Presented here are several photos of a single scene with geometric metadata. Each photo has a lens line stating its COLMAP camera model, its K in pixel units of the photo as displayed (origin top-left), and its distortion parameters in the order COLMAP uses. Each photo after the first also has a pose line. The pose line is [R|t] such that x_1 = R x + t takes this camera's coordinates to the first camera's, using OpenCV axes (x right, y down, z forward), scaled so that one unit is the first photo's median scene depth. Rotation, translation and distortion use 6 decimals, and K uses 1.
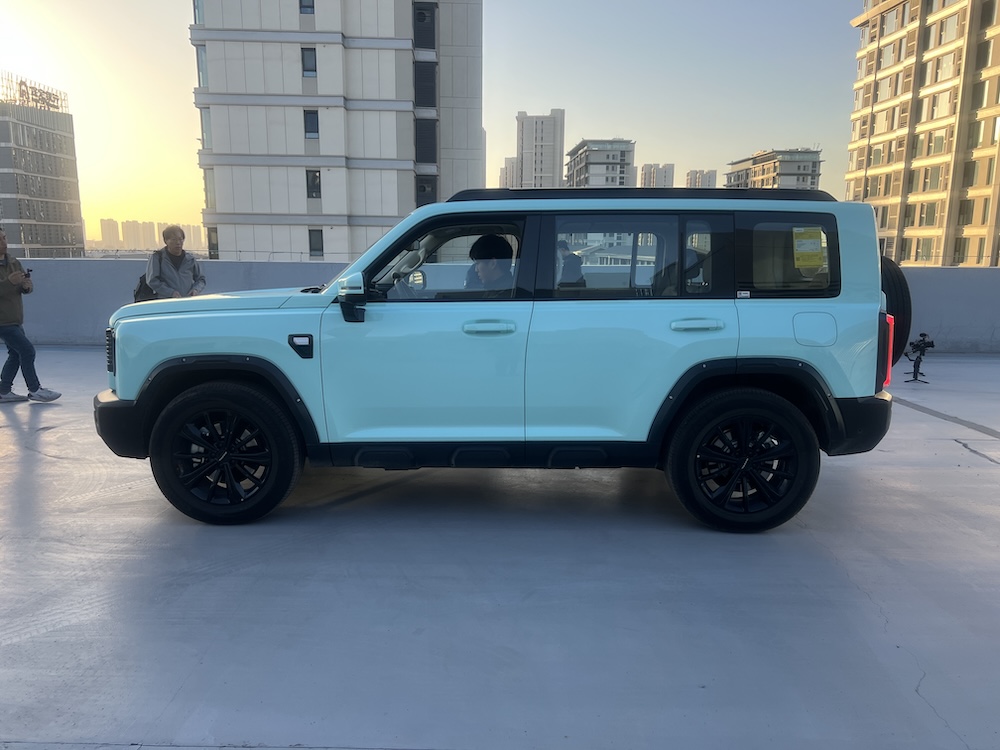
lens RADIAL K [[762.4, 0, 502.9], [0, 762.4, 370.1], [0, 0, 1]] dist [0.075302, -0.093055]
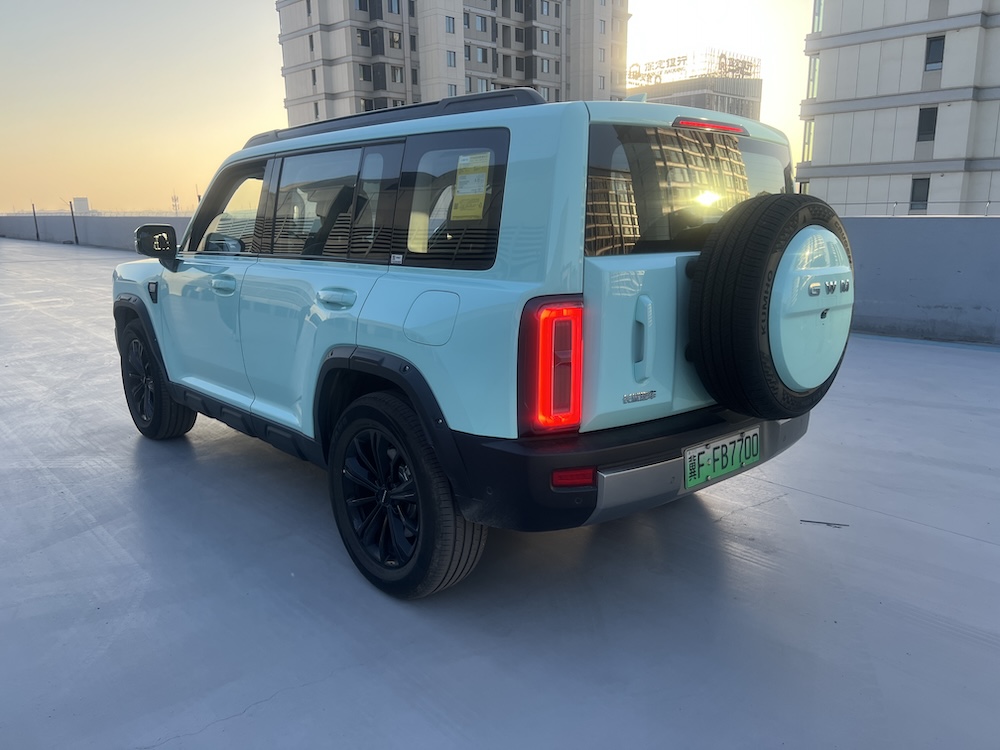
lens RADIAL K [[762.4, 0, 502.9], [0, 762.4, 370.1], [0, 0, 1]] dist [0.075302, -0.093055]
pose [[0.656820, 0.139822, -0.740970, 0.119204], [-0.099456, 0.990137, 0.098679, -0.010156], [0.747459, 0.008880, 0.664248, 0.080646]]
